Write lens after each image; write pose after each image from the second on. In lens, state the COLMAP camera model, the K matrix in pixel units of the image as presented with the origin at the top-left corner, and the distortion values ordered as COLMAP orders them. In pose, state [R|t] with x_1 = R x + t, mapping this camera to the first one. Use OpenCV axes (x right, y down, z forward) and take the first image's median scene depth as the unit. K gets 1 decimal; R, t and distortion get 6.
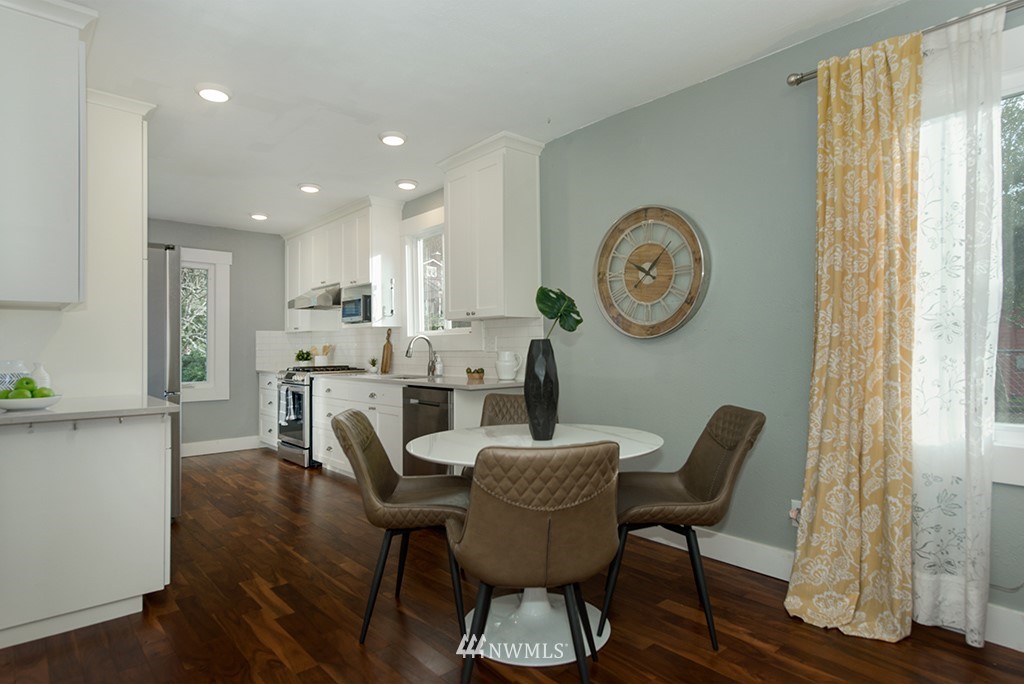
lens RADIAL K [[574.2, 0, 512.0], [0, 574.2, 342.0], [0, 0, 1]] dist [0.003616, 0.000650]
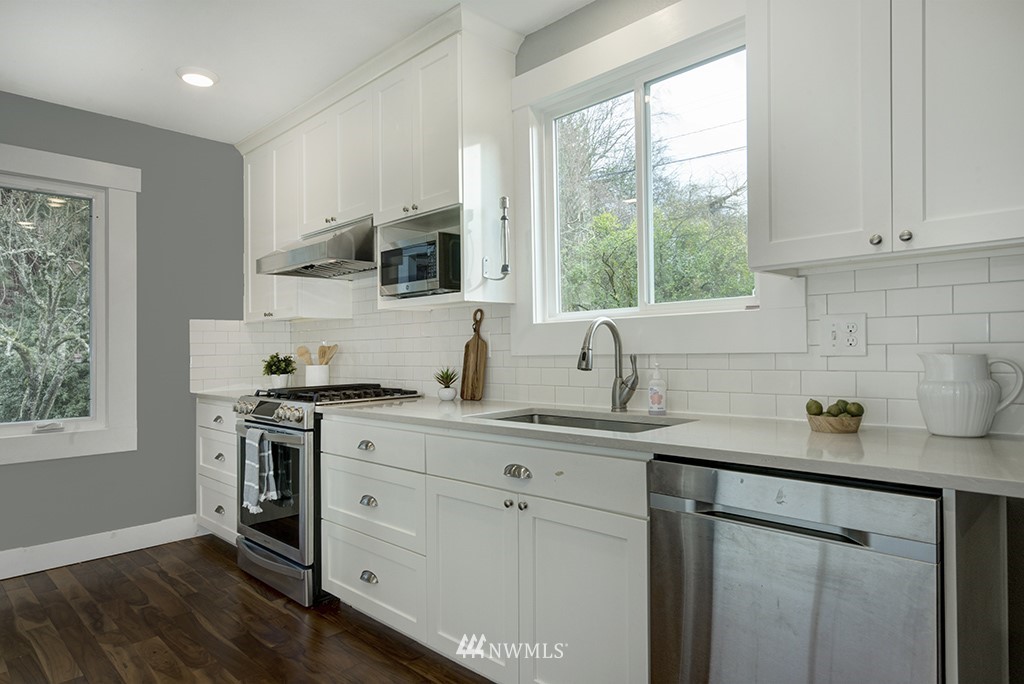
lens RADIAL K [[613.7, 0, 512.0], [0, 613.7, 342.0], [0, 0, 1]] dist [0.016356, 0.000285]
pose [[0.997152, -0.004907, 0.075263, -0.224993], [0.005163, 0.999982, -0.003213, 0.006274], [-0.075245, 0.003592, 0.997159, 0.480897]]
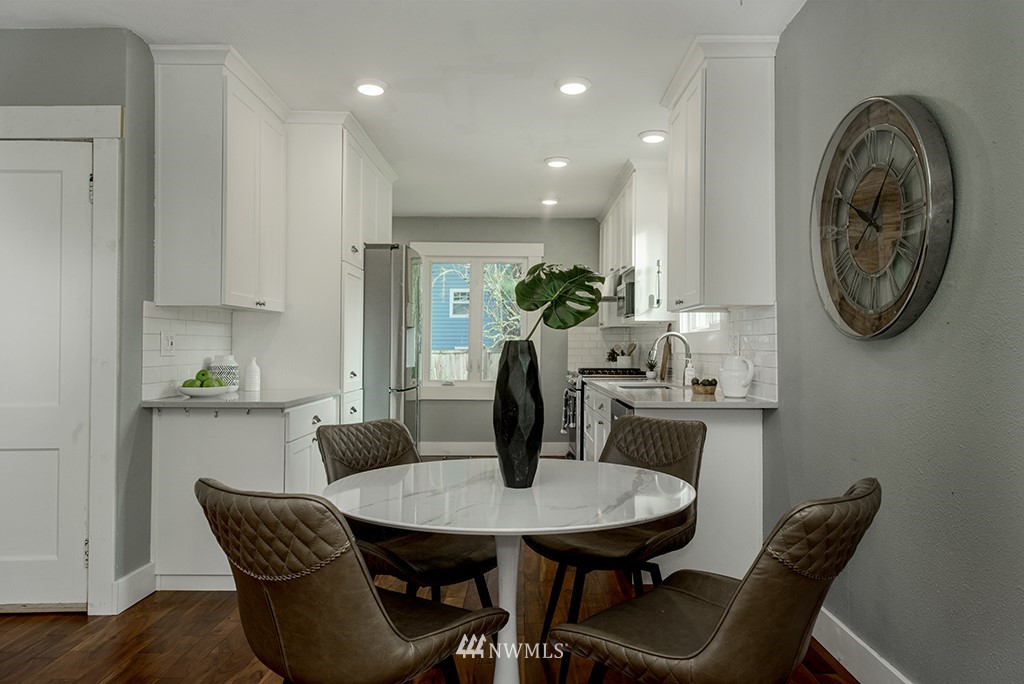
lens RADIAL K [[683.7, 0, 513.5], [0, 683.7, 350.1], [0, 0, 1]] dist [-0.005492, -0.000335]
pose [[0.749457, 0.014973, -0.661884, 0.245360], [-0.003288, 0.999816, 0.018895, -0.003828], [0.662045, -0.011985, 0.749368, 0.159199]]
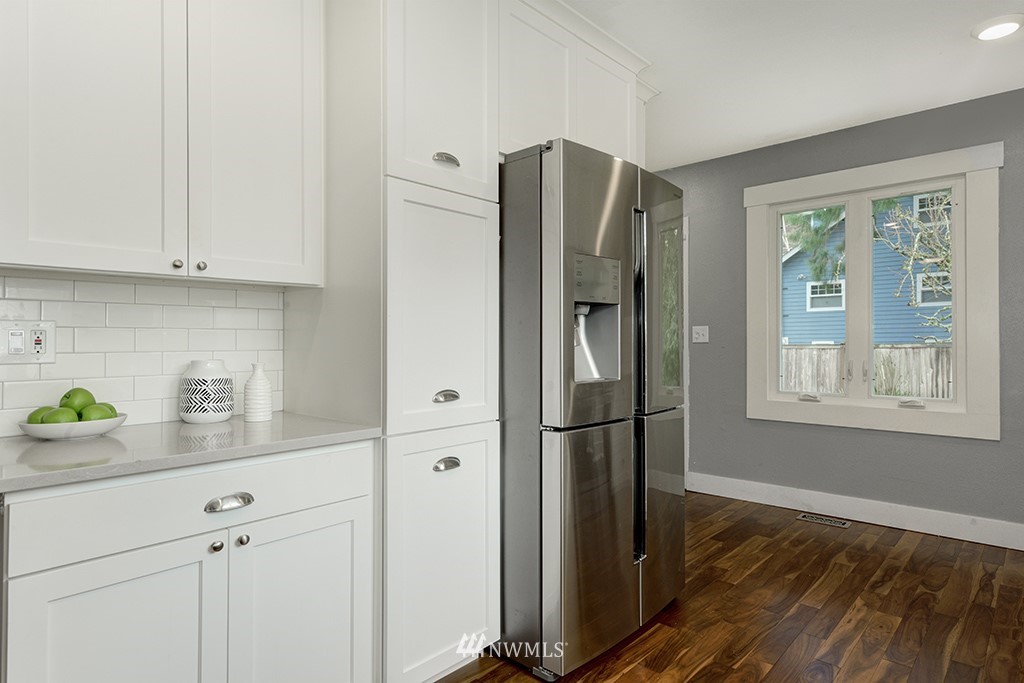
lens RADIAL K [[564.3, 0, 512.0], [0, 564.3, 341.5], [0, 0, 1]] dist [0.002484, 0.000915]
pose [[0.104183, 0.005540, -0.994543, -0.063433], [0.017647, 0.999817, 0.007418, 0.004412], [0.994402, -0.018323, 0.104066, 0.623495]]
